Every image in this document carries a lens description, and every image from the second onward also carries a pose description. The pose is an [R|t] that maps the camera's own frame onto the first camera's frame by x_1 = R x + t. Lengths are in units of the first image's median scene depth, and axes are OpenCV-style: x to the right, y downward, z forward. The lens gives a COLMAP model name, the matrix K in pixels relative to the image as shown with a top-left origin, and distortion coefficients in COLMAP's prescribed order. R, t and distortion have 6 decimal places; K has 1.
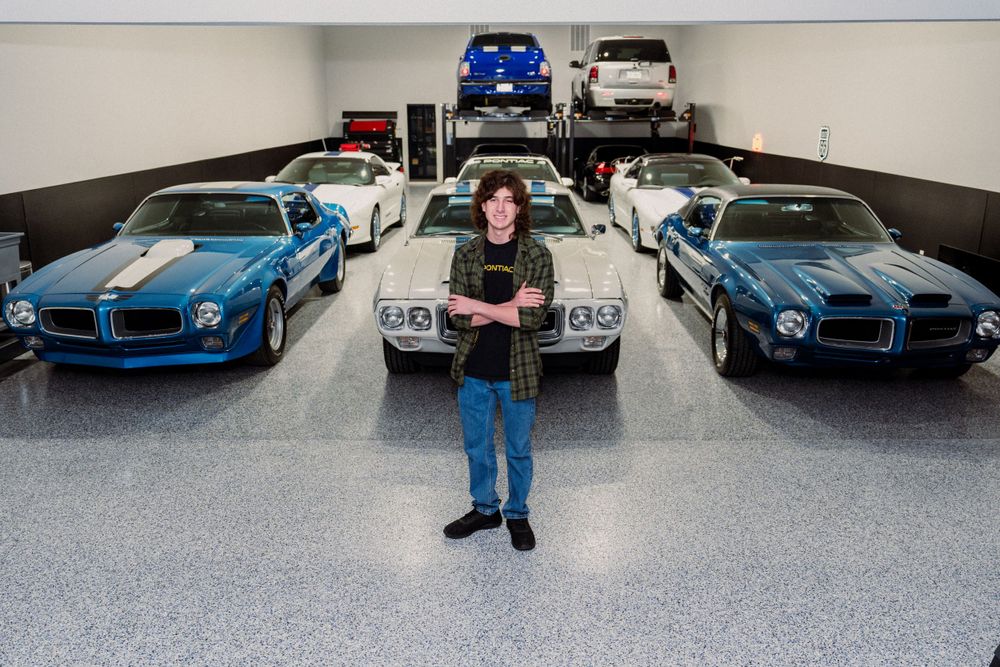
lens RADIAL K [[1462.0, 0, 498.6], [0, 1462.0, 348.5], [0, 0, 1]] dist [0.014620, 0.052016]
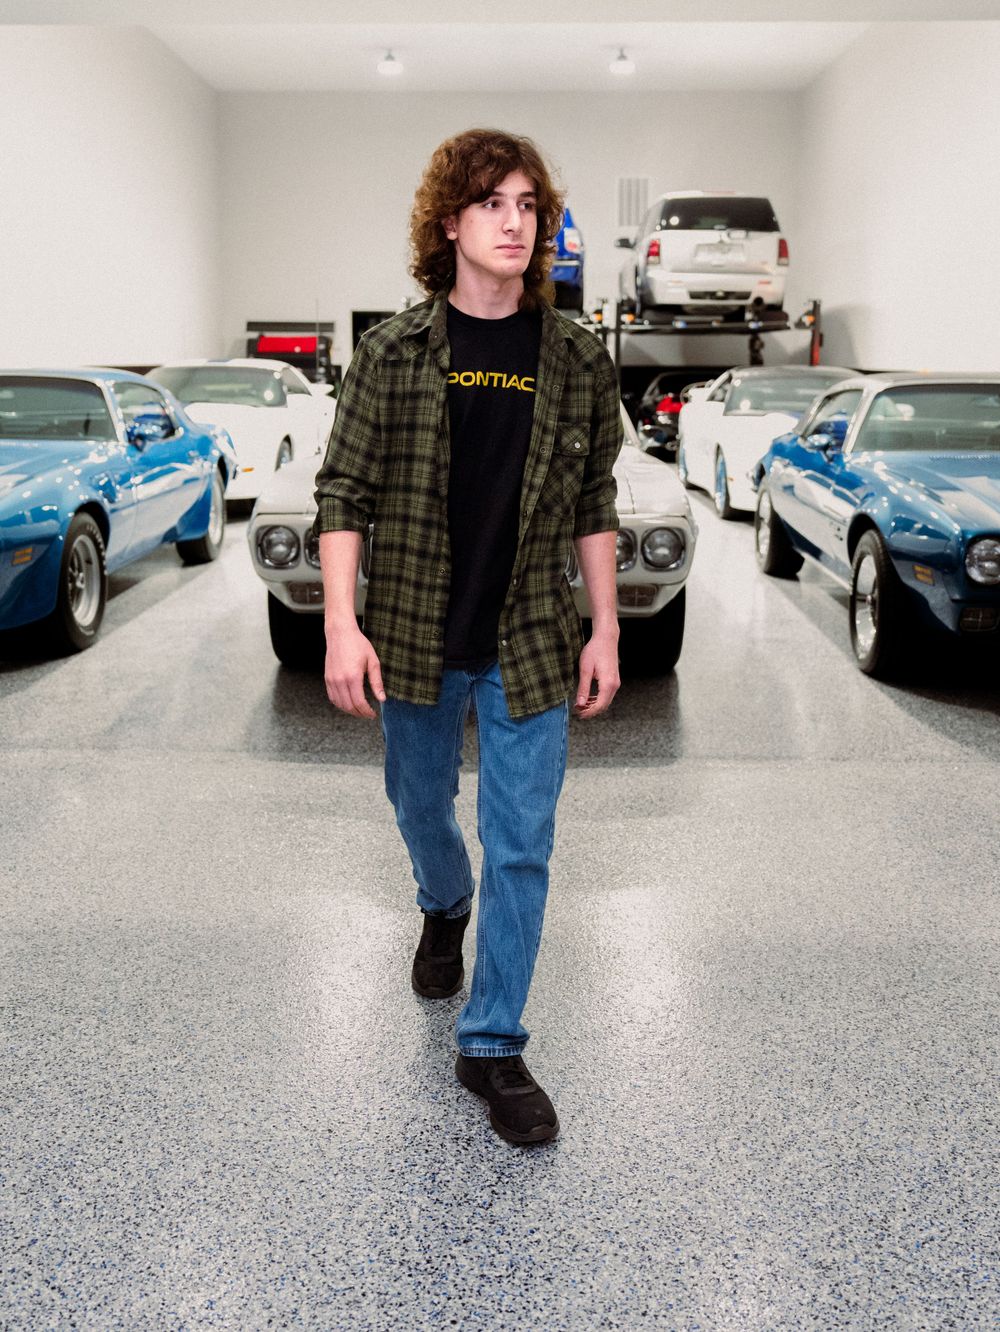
lens RADIAL K [[2246.5, 0, 435.4], [0, 2246.5, 523.7], [0, 0, 1]] dist [0.026936, -0.090683]
pose [[0.999107, 0.008912, -0.041303, 0.018322], [-0.014133, 0.991685, -0.127907, 0.062022], [0.039820, 0.128377, 0.990926, 0.109057]]
